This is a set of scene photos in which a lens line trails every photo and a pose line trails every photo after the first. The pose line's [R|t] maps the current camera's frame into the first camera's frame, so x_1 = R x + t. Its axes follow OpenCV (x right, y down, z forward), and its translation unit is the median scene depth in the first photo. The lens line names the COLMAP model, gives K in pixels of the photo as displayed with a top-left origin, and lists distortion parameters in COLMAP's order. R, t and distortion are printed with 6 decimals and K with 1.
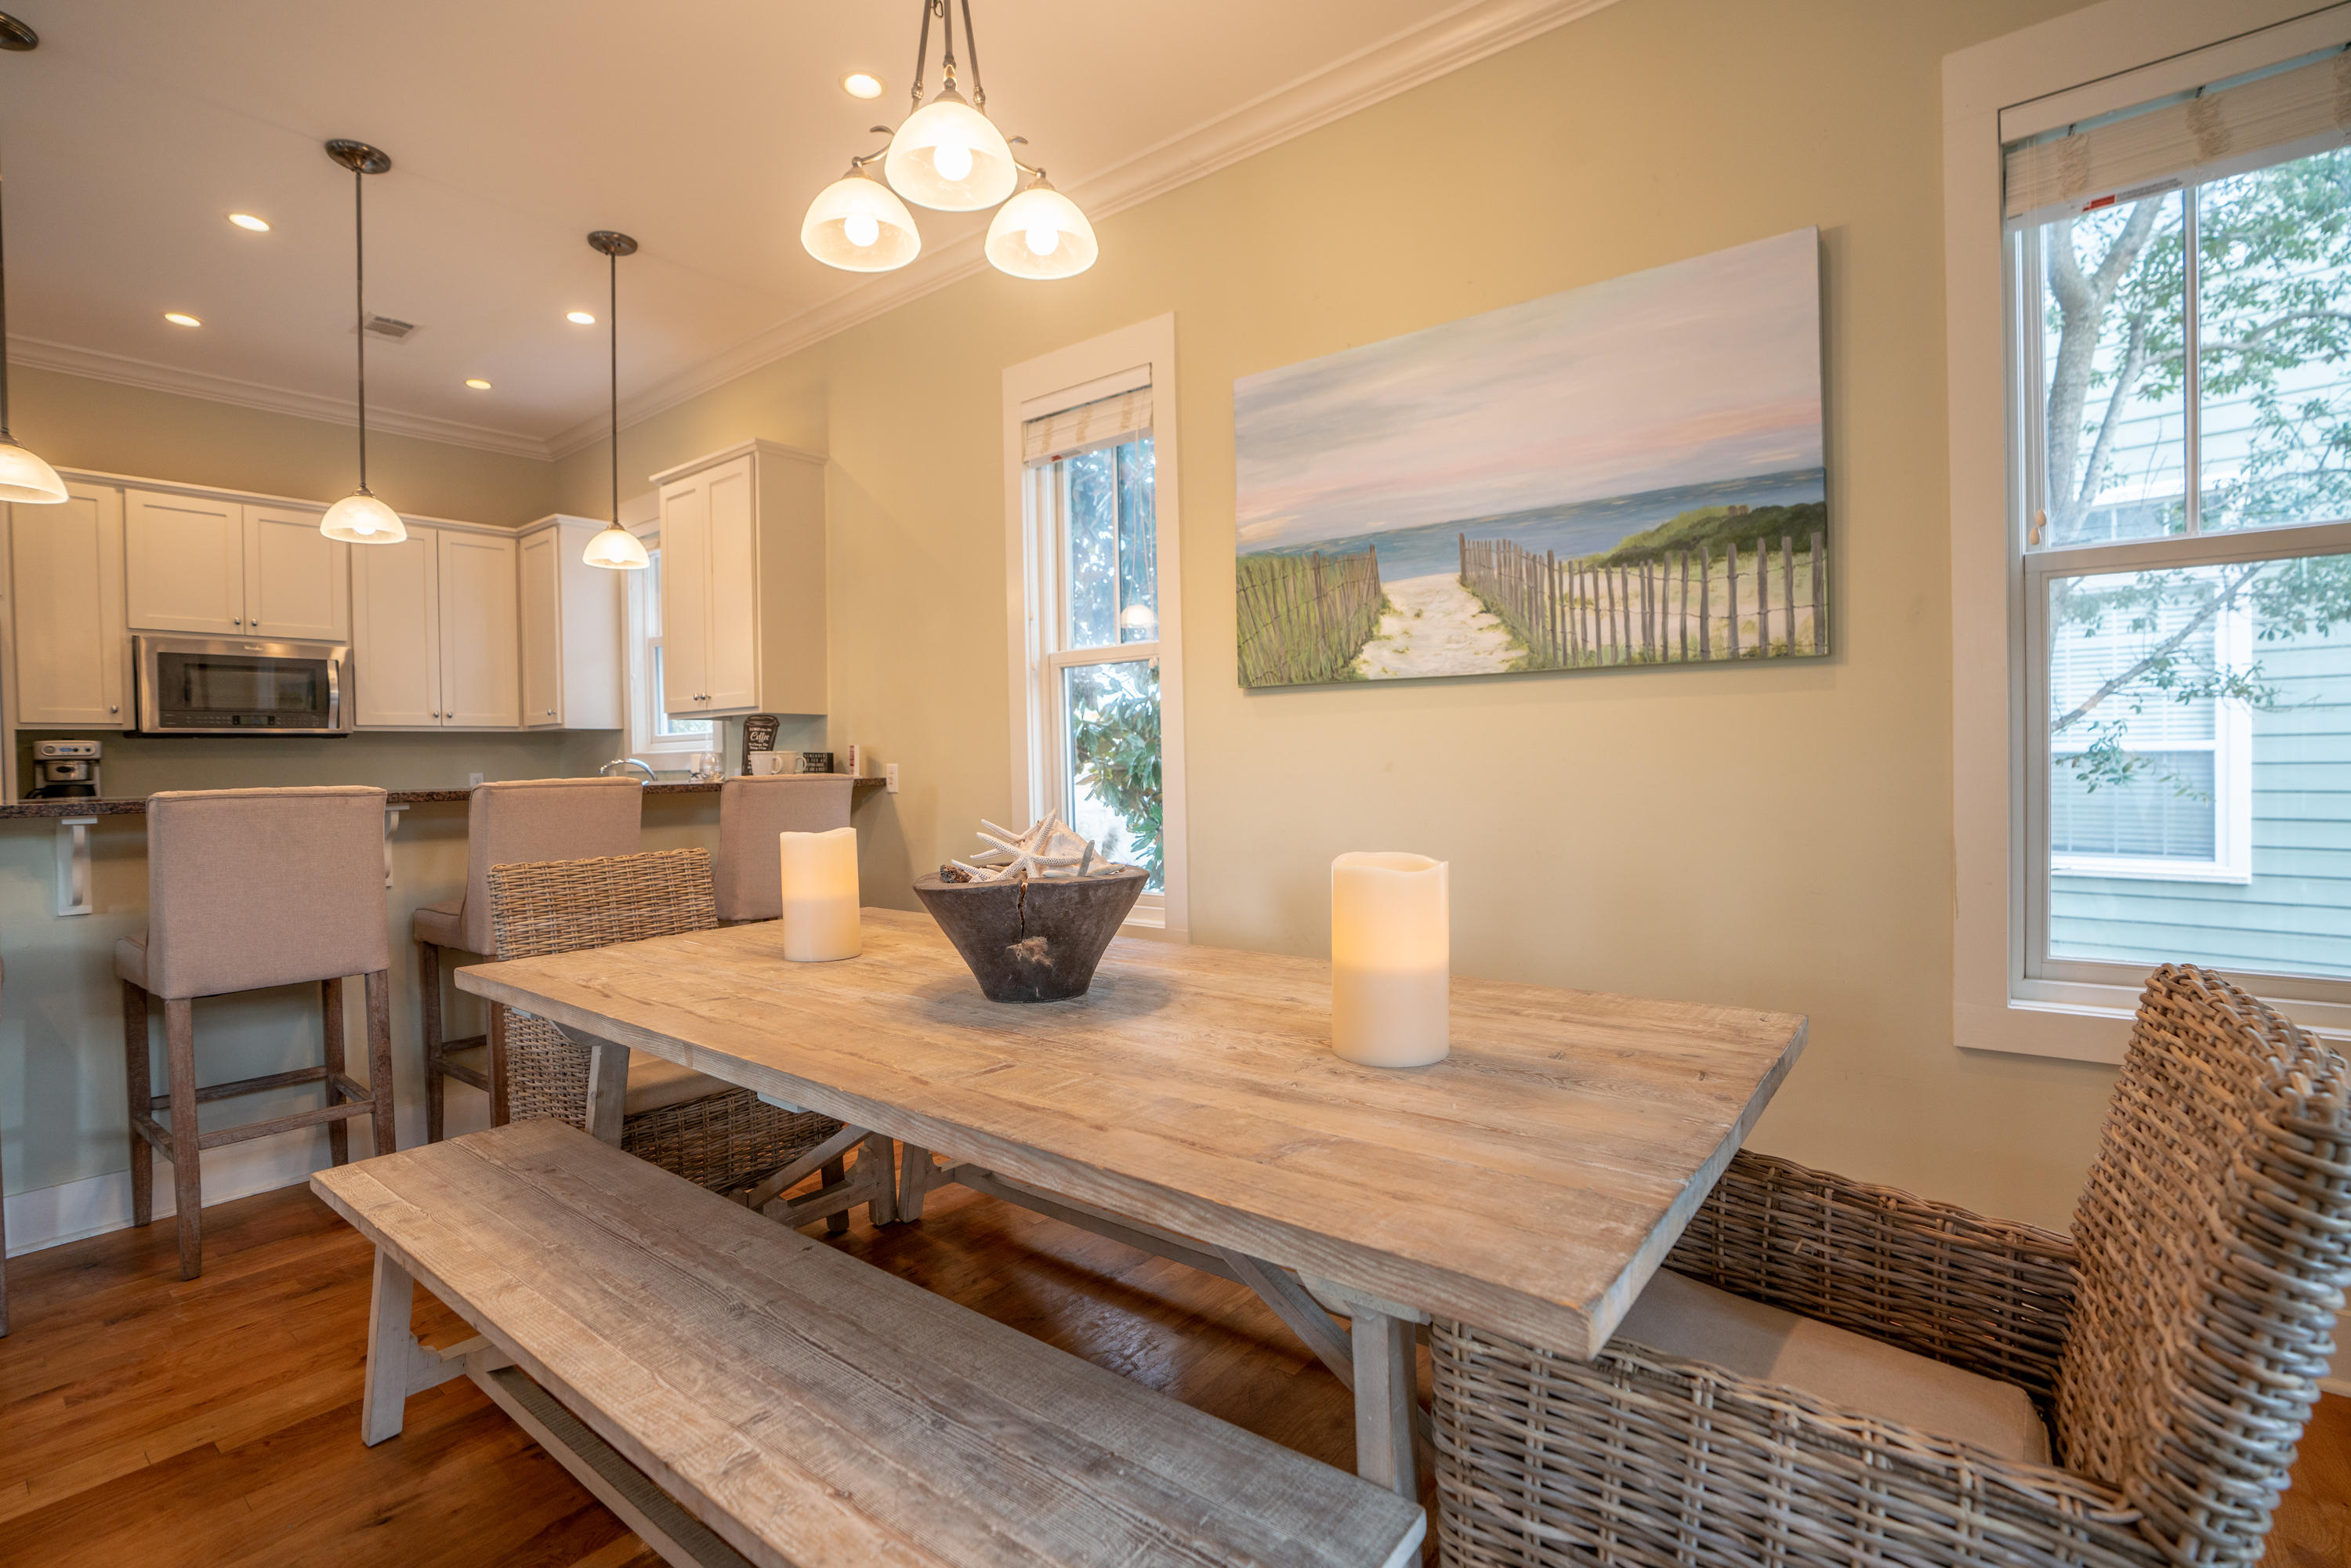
lens RADIAL K [[1090.3, 0, 1179.0], [0, 1090.3, 781.6], [0, 0, 1]] dist [-0.071372, 0.029805]
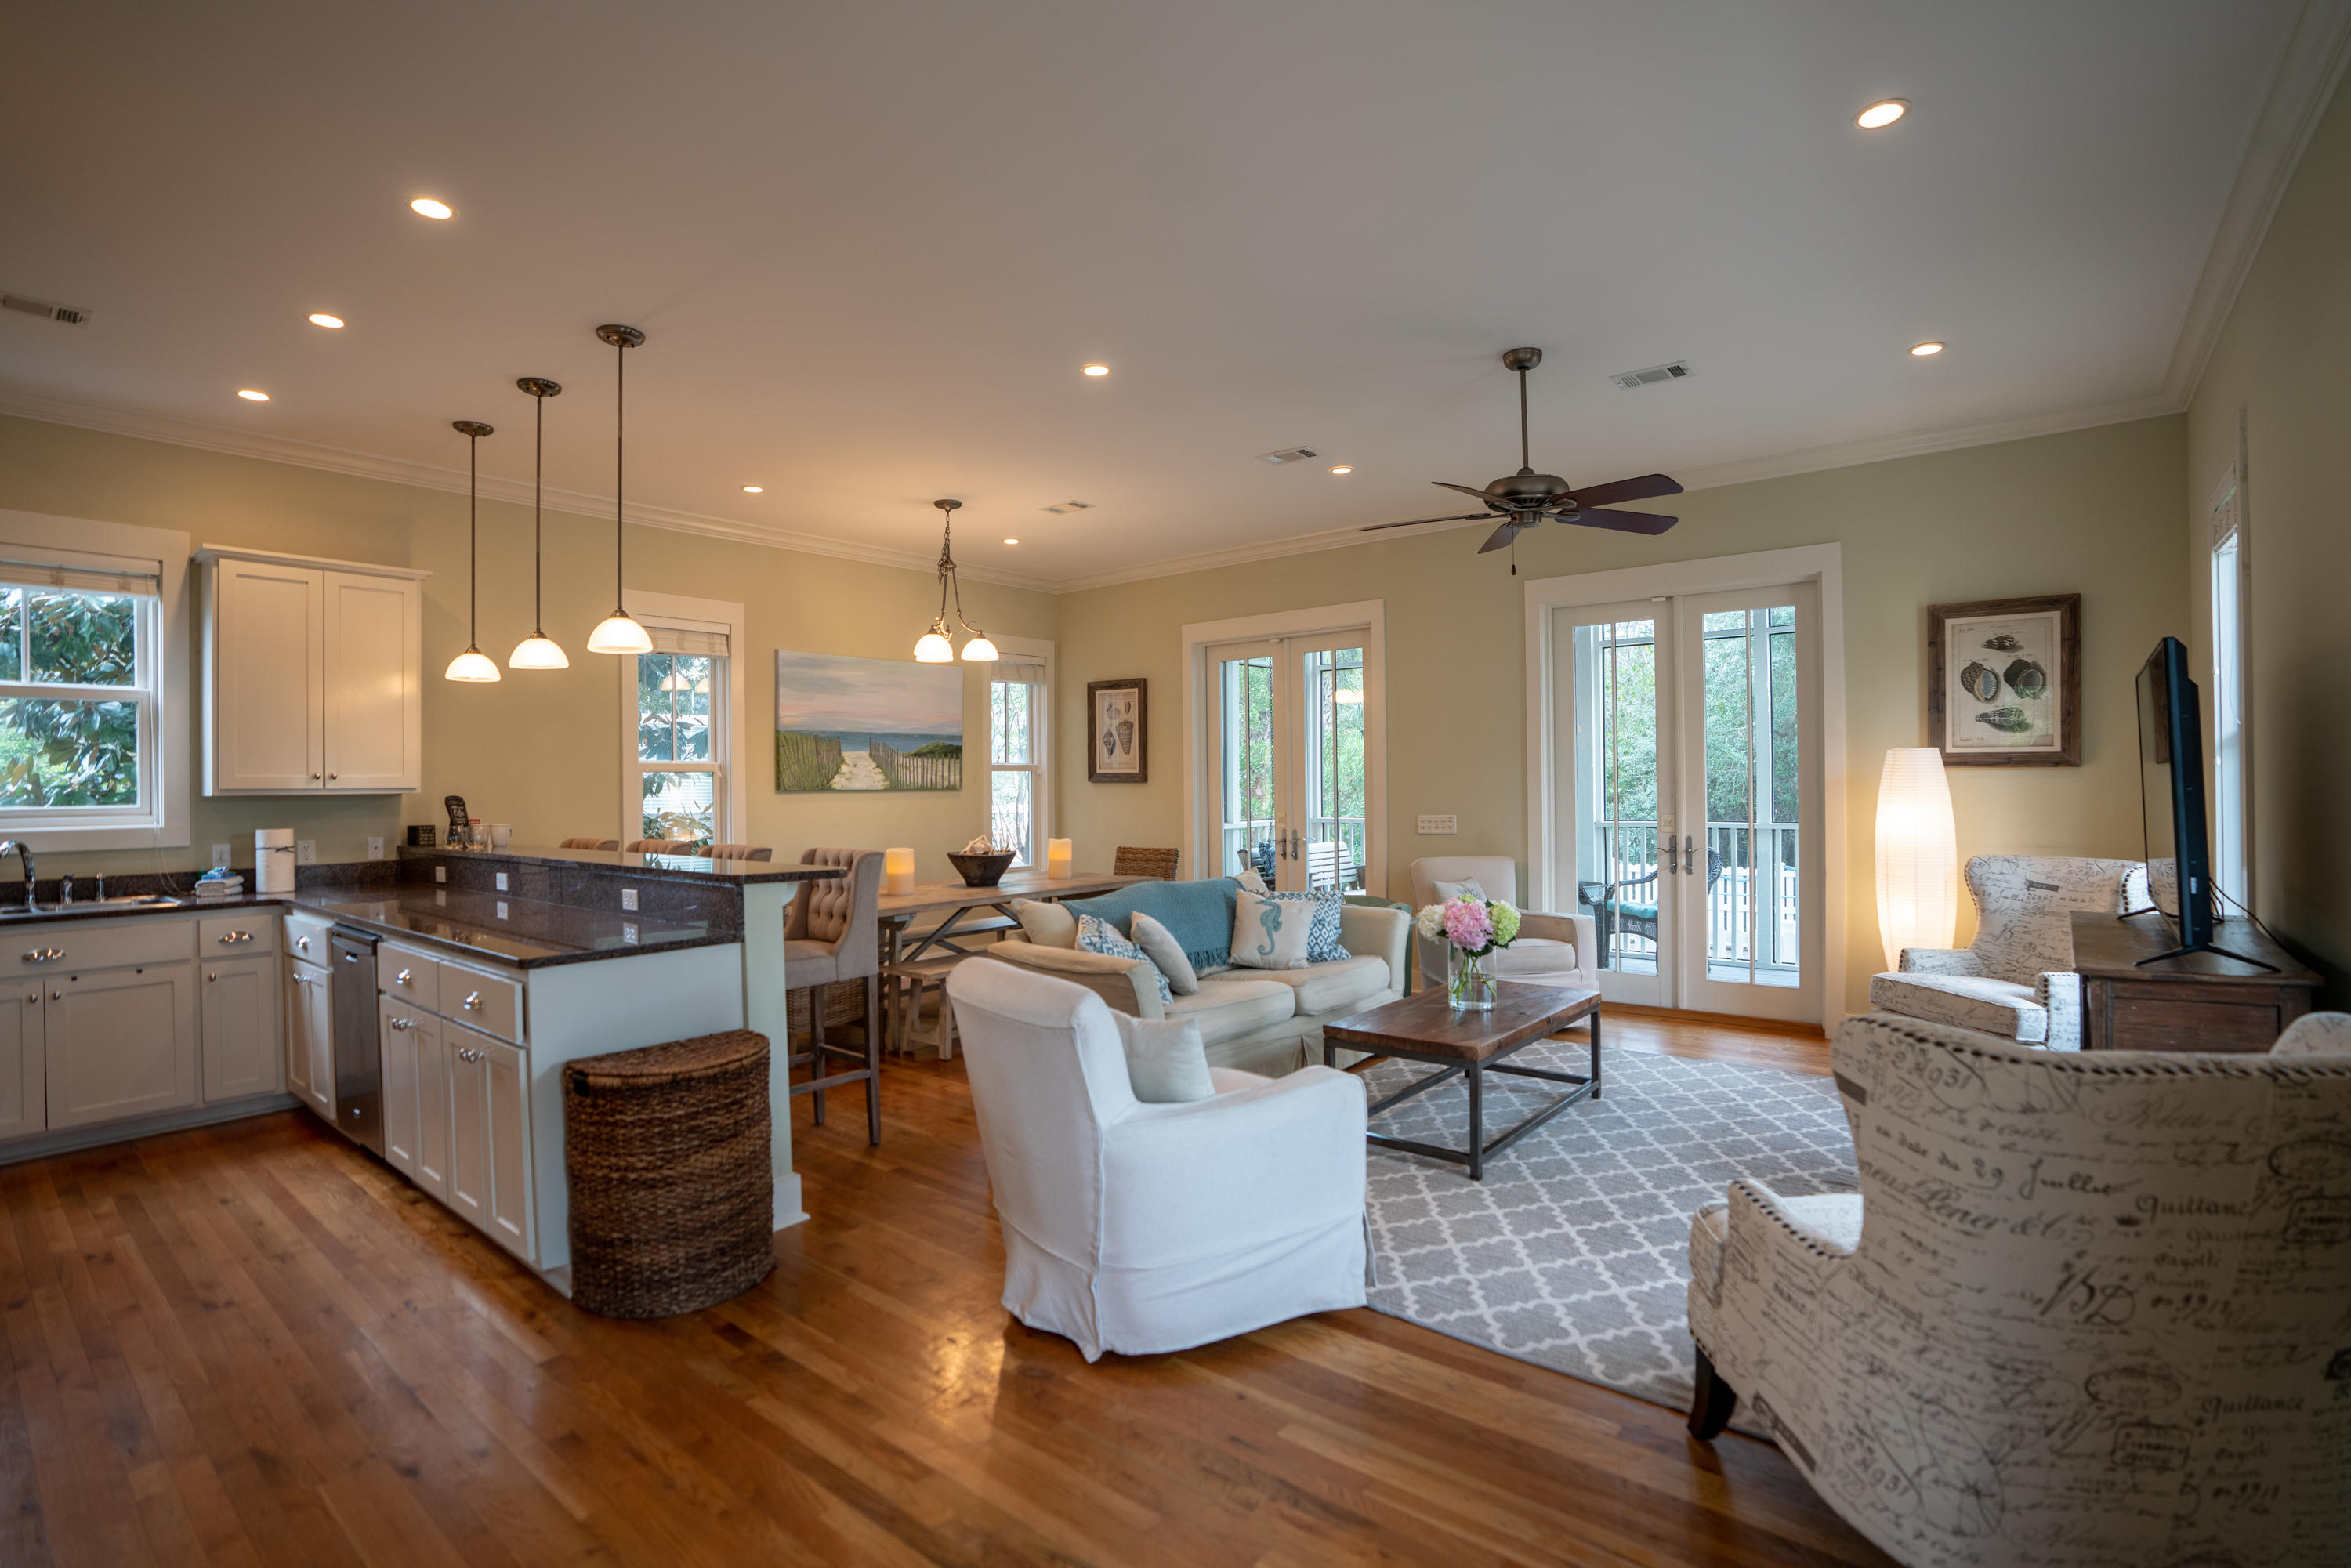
lens RADIAL K [[1090.8, 0, 1175.4], [0, 1090.8, 778.1], [0, 0, 1]] dist [-0.071287, 0.030446]
pose [[0.015802, 0.024651, 0.999571, -2.455017], [0.035399, 0.999056, -0.025198, -0.032532], [-0.999248, 0.035782, 0.014914, 0.199475]]
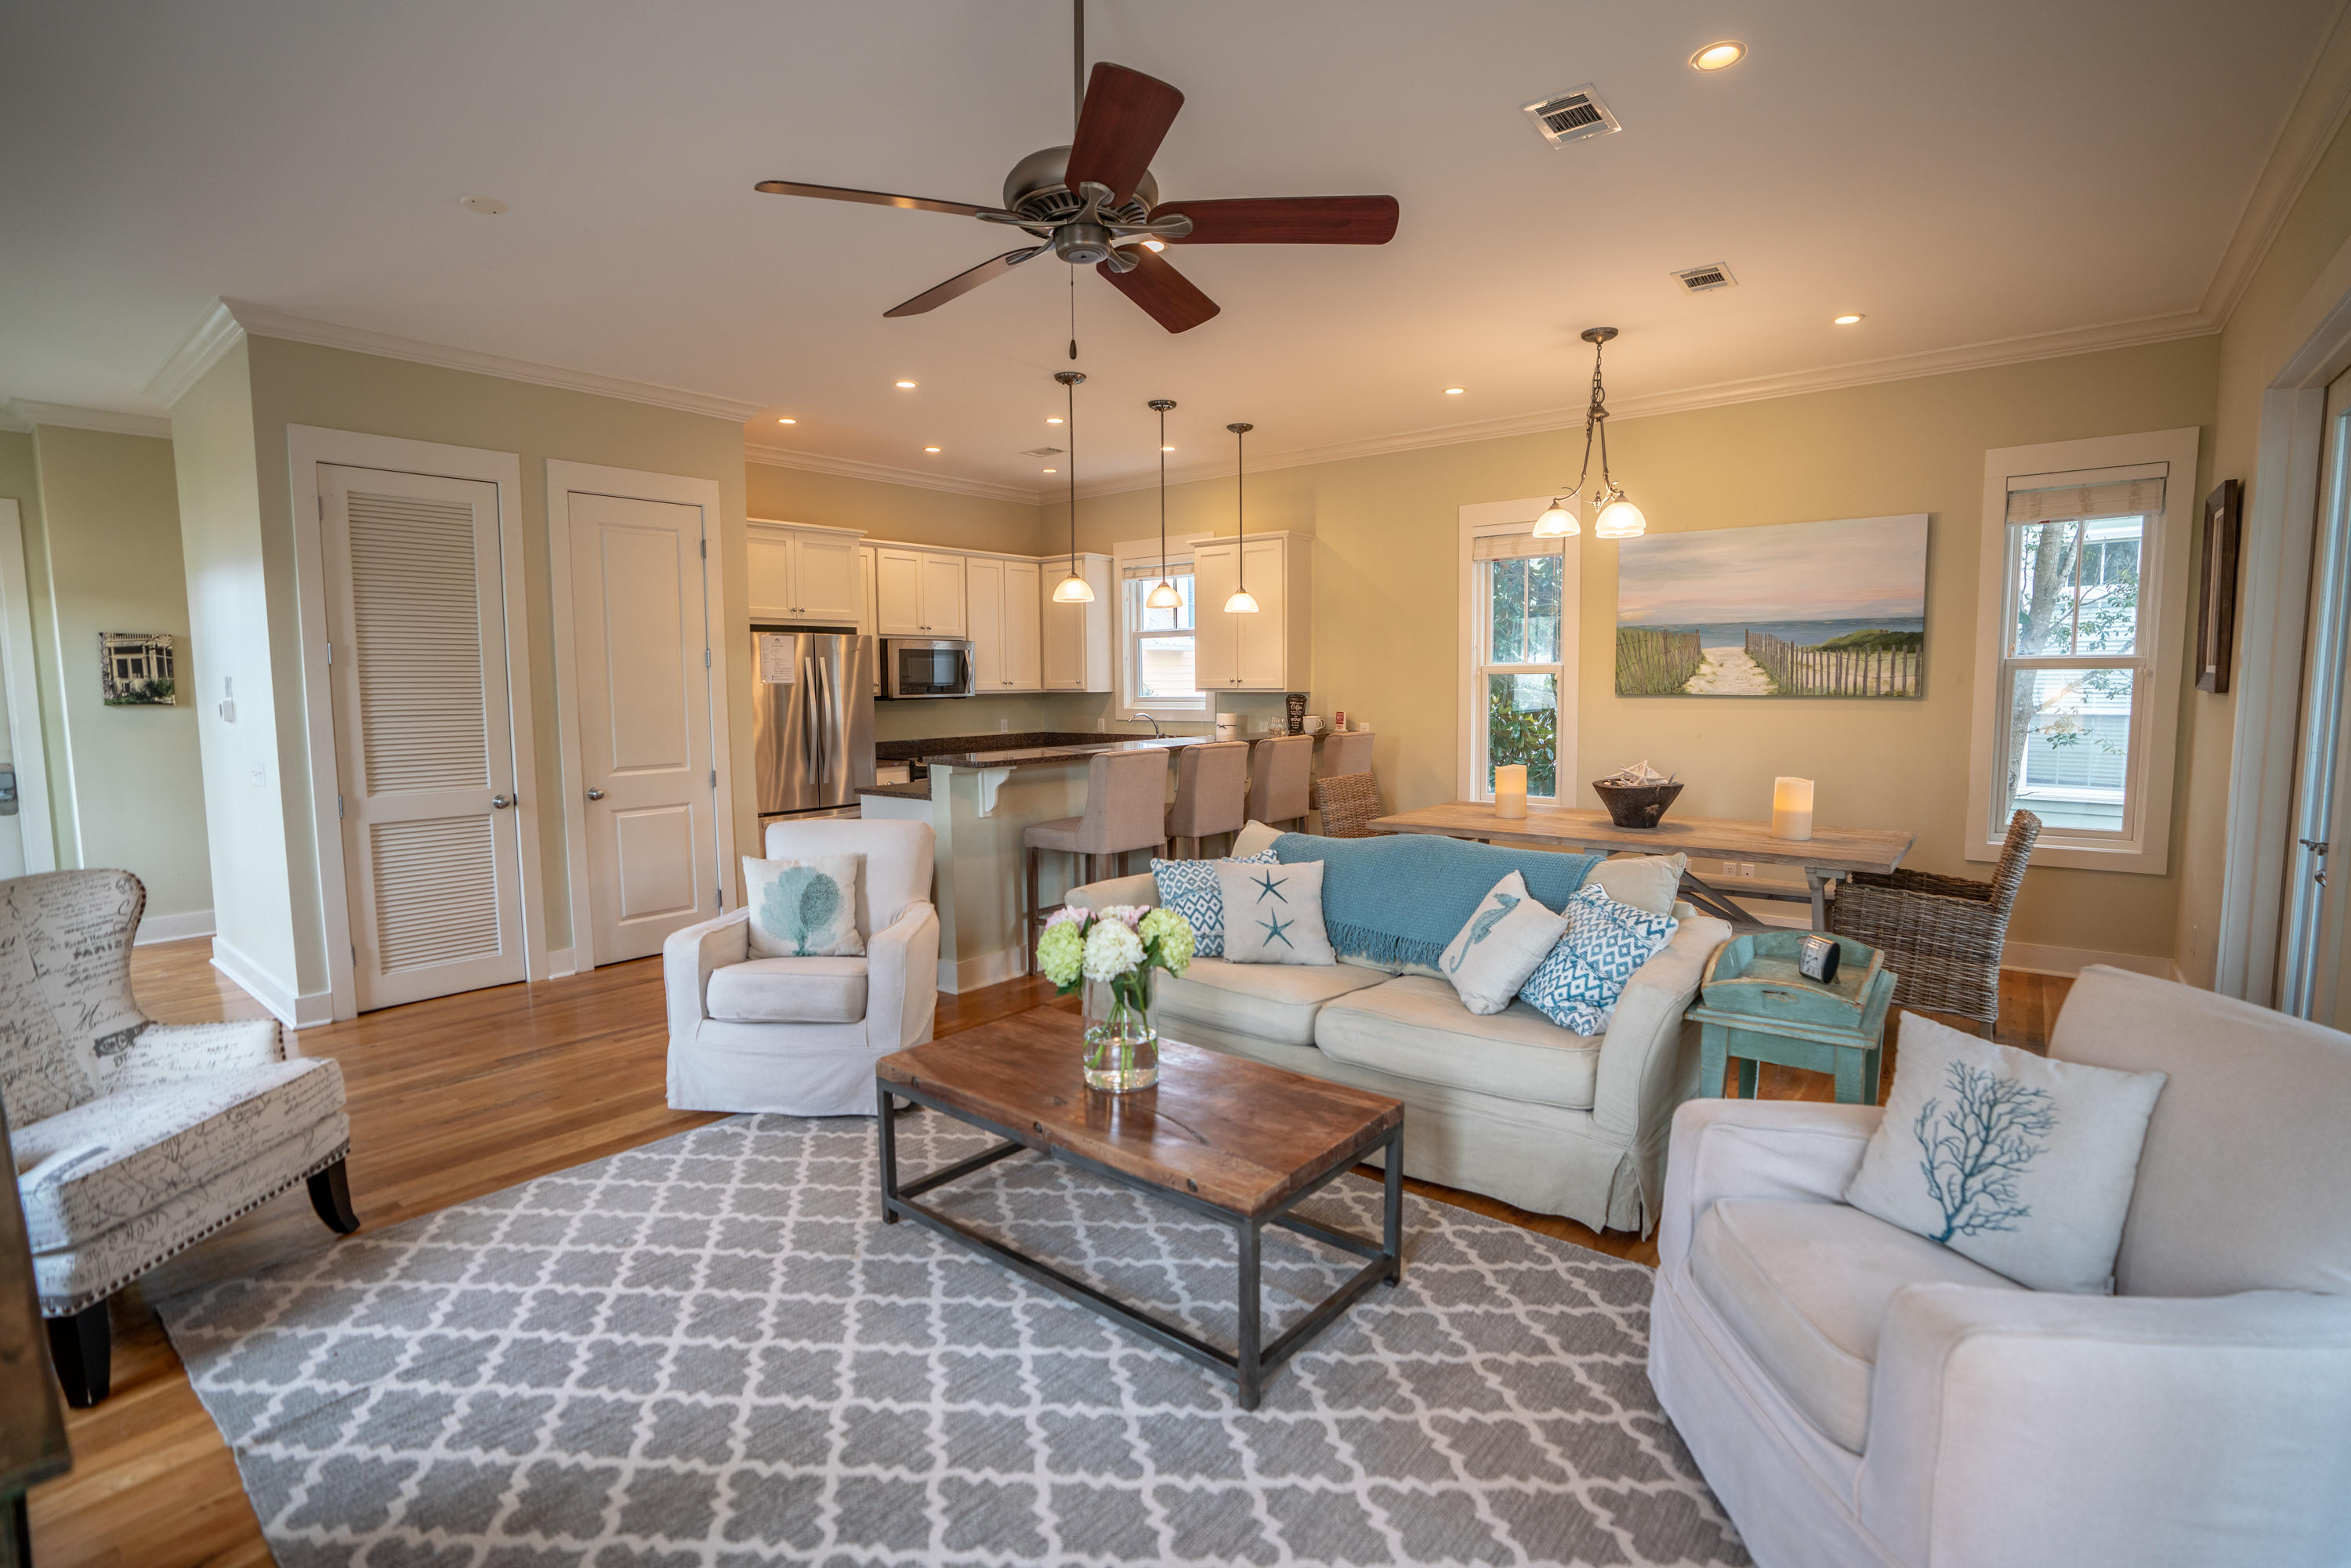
lens RADIAL K [[1087.0, 0, 1180.1], [0, 1087.0, 779.7], [0, 0, 1]] dist [-0.070673, 0.029545]
pose [[0.999892, 0.011151, -0.009532, -0.837703], [-0.010464, 0.997545, 0.069249, -0.066740], [0.010281, -0.069142, 0.997554, -1.137772]]
